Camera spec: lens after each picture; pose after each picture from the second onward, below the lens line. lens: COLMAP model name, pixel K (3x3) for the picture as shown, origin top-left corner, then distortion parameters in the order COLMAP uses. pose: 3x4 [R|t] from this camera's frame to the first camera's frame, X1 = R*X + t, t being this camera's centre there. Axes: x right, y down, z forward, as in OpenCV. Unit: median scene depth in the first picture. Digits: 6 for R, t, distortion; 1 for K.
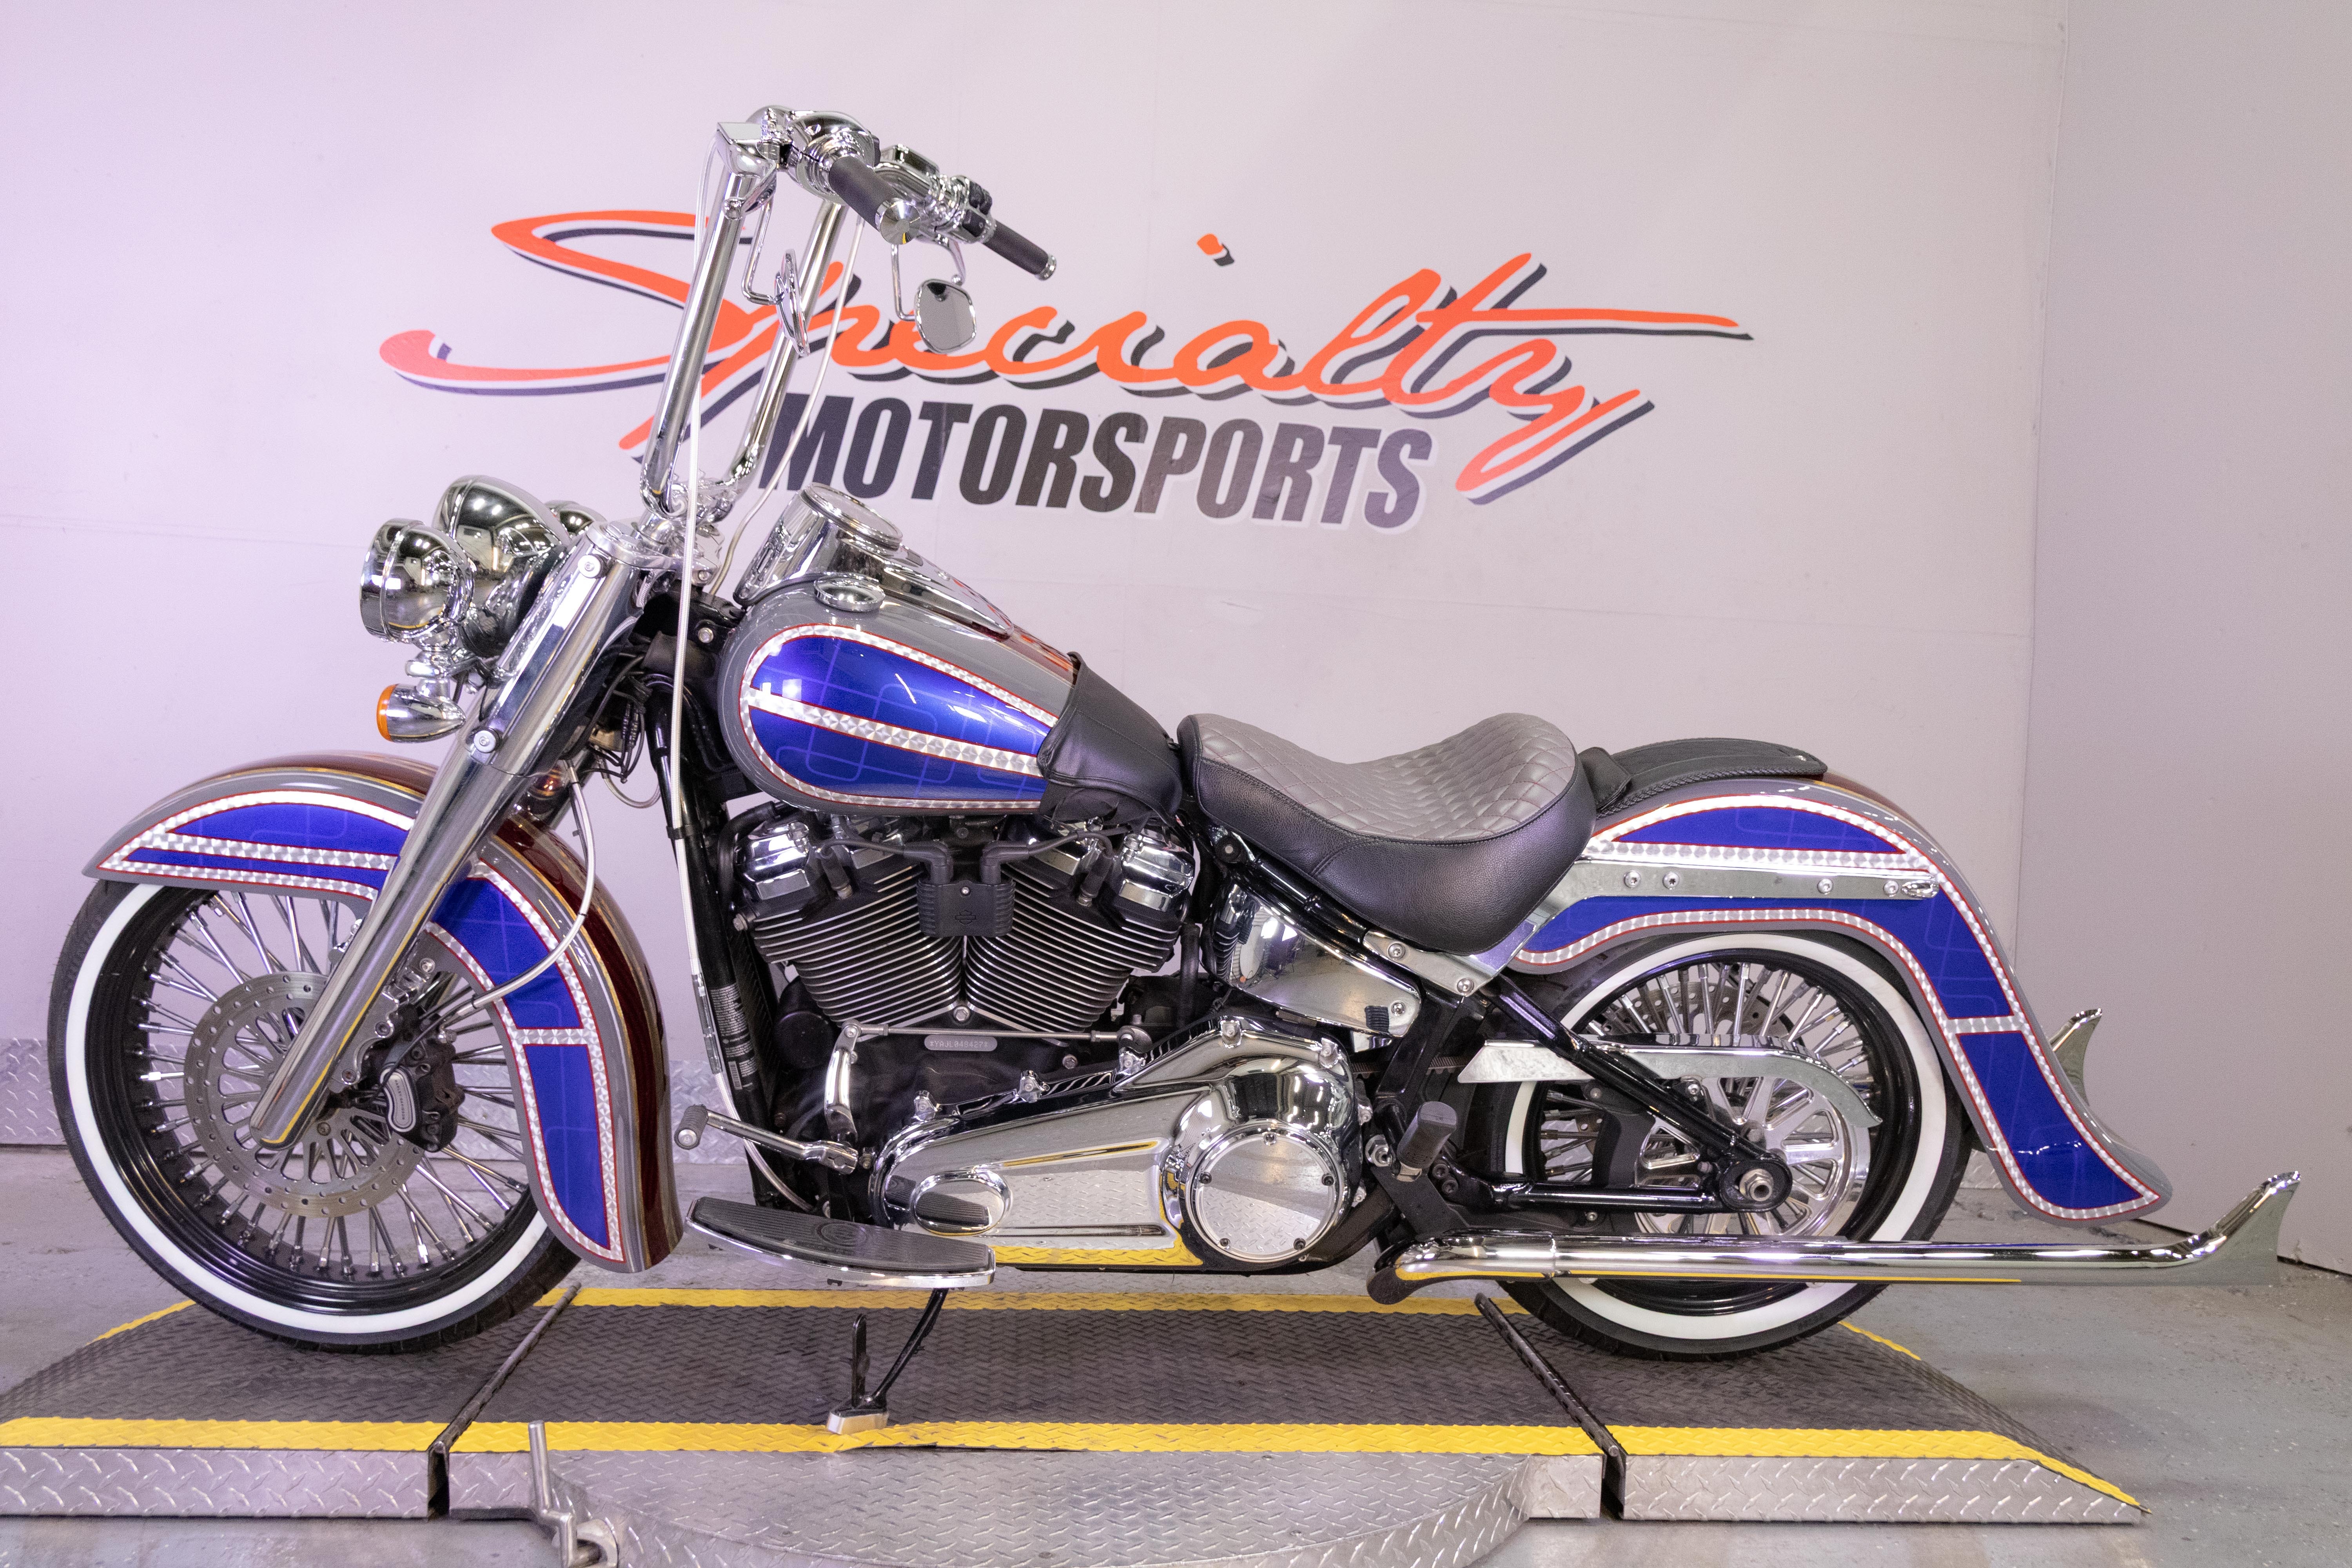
lens RADIAL K [[1925.6, 0, 1175.2], [0, 1925.6, 771.2], [0, 0, 1]] dist [-0.006568, -0.013931]
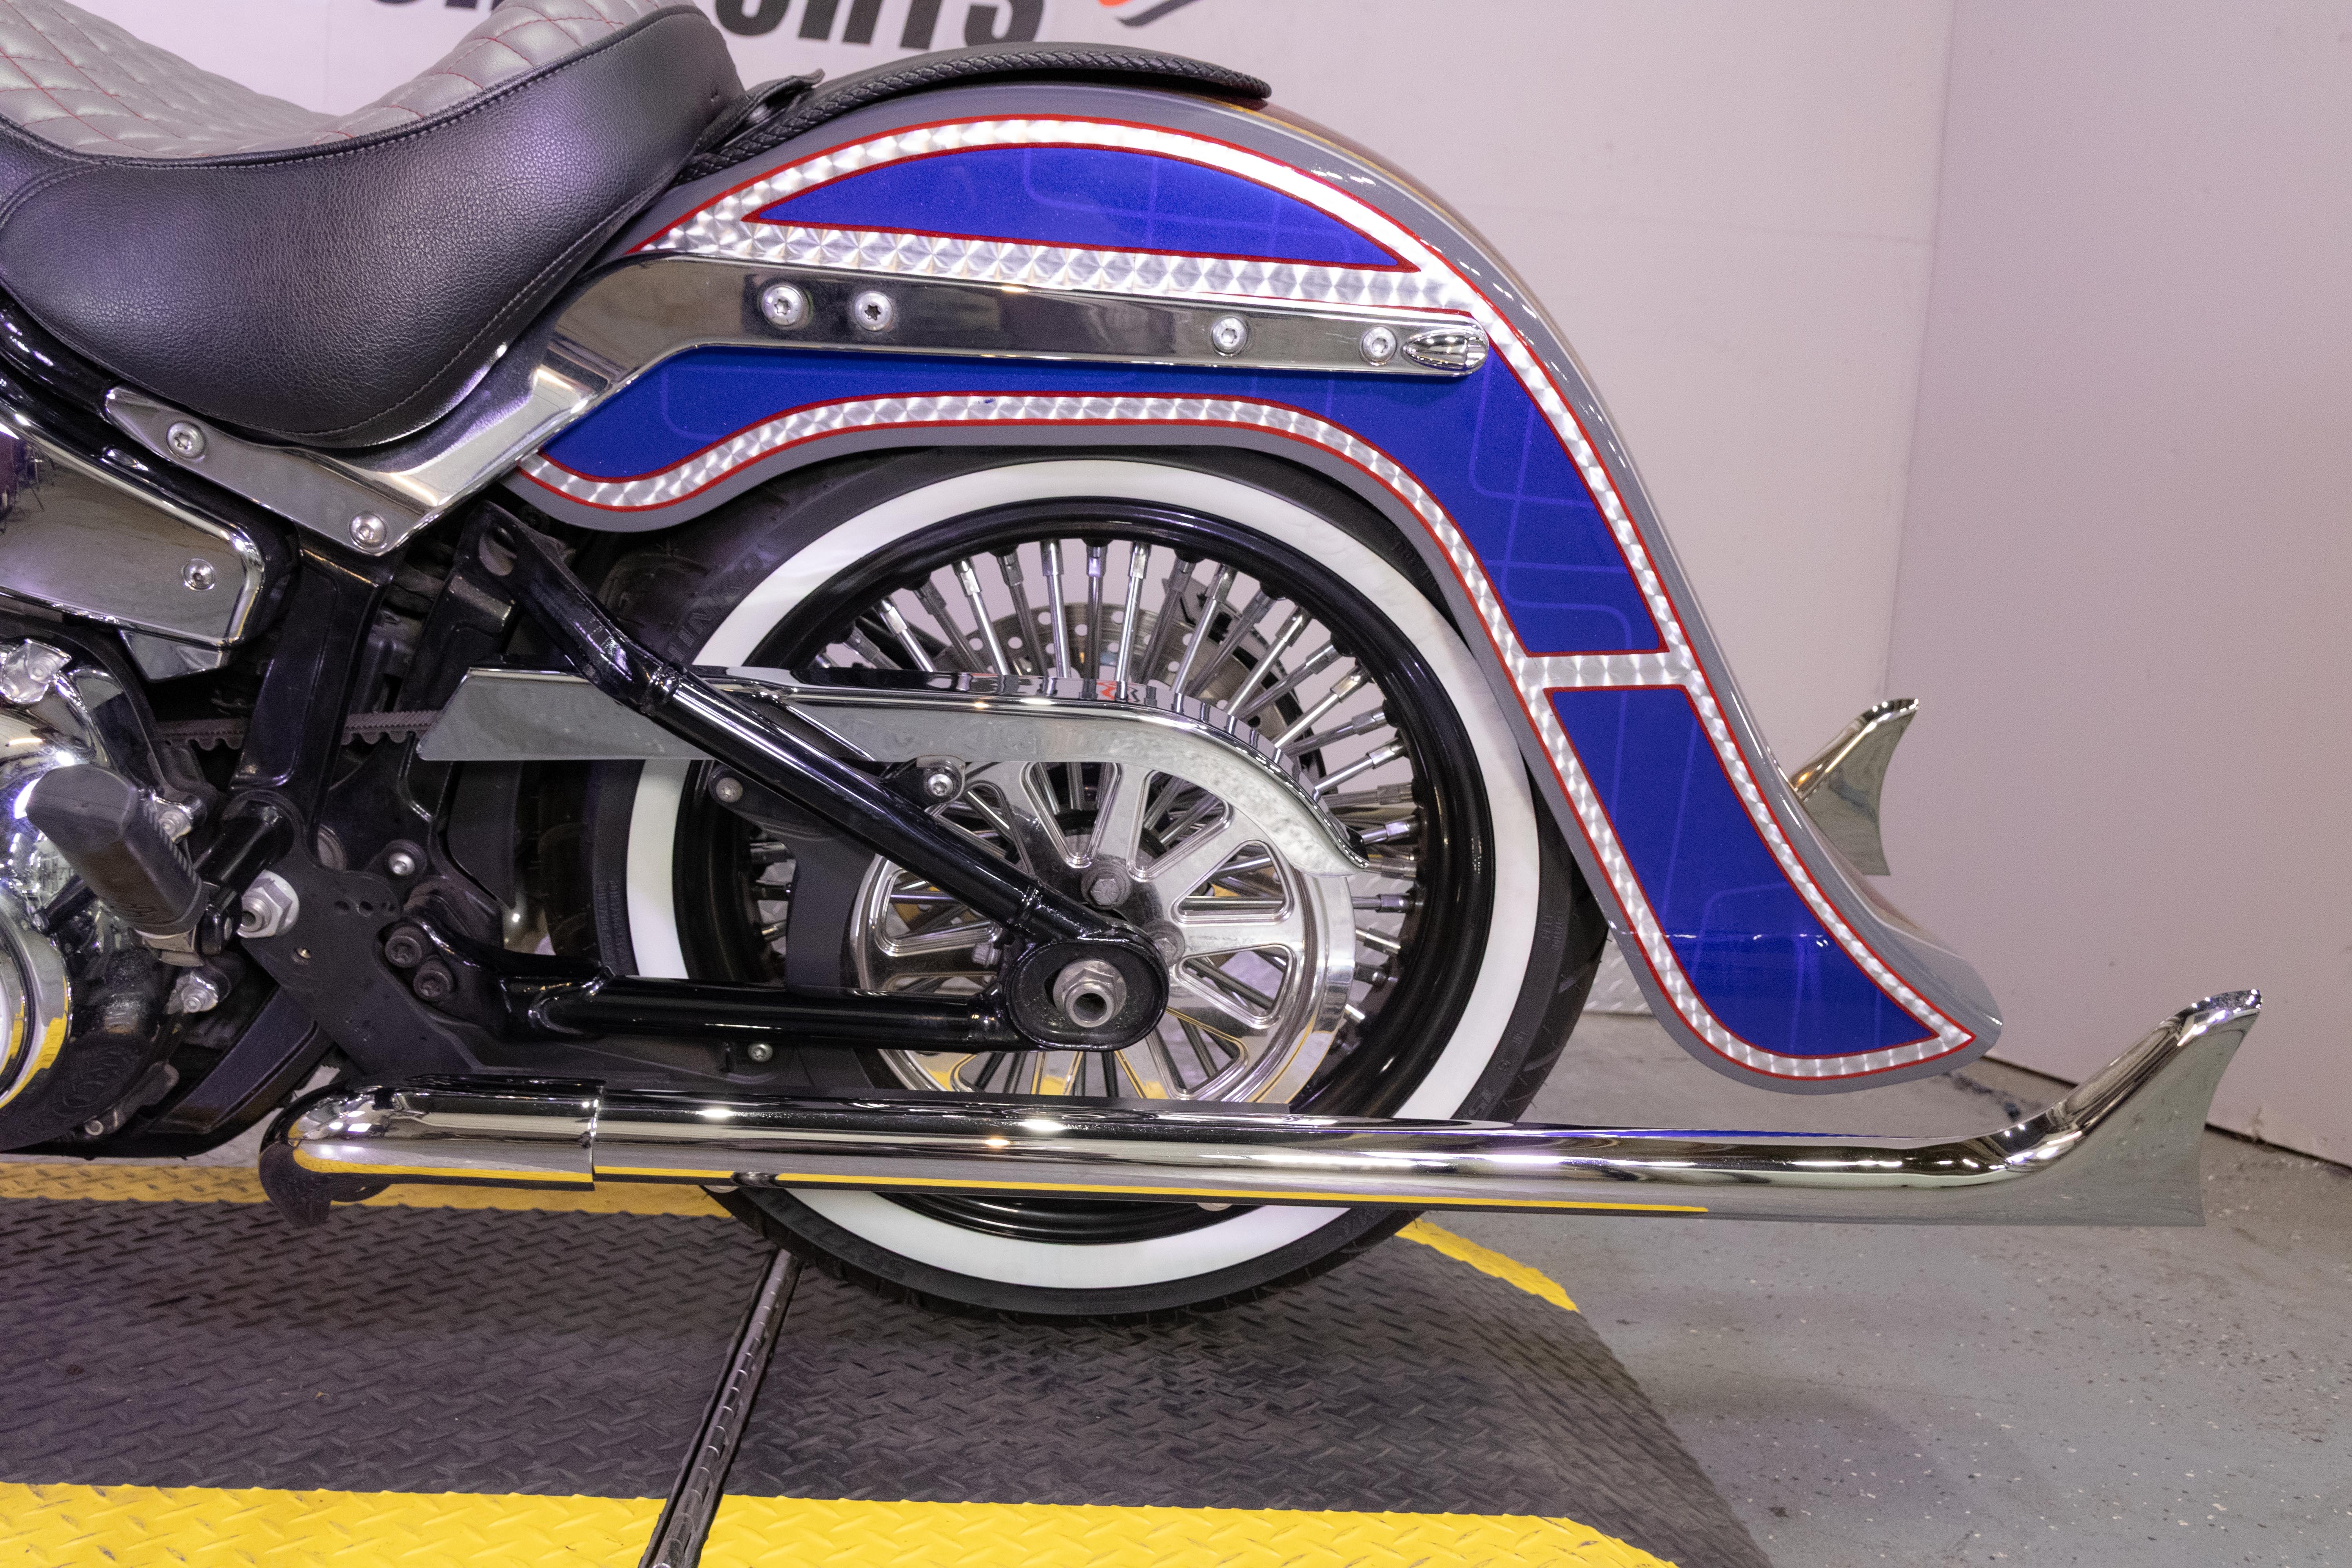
lens RADIAL K [[1877.5, 0, 1170.6], [0, 1877.5, 776.4], [0, 0, 1]] dist [0.005821, -0.008701]
pose [[0.999799, 0.018092, -0.008661, 0.318576], [-0.017251, 0.995889, 0.088924, 0.118705], [0.010235, -0.088757, 0.996001, 0.536559]]
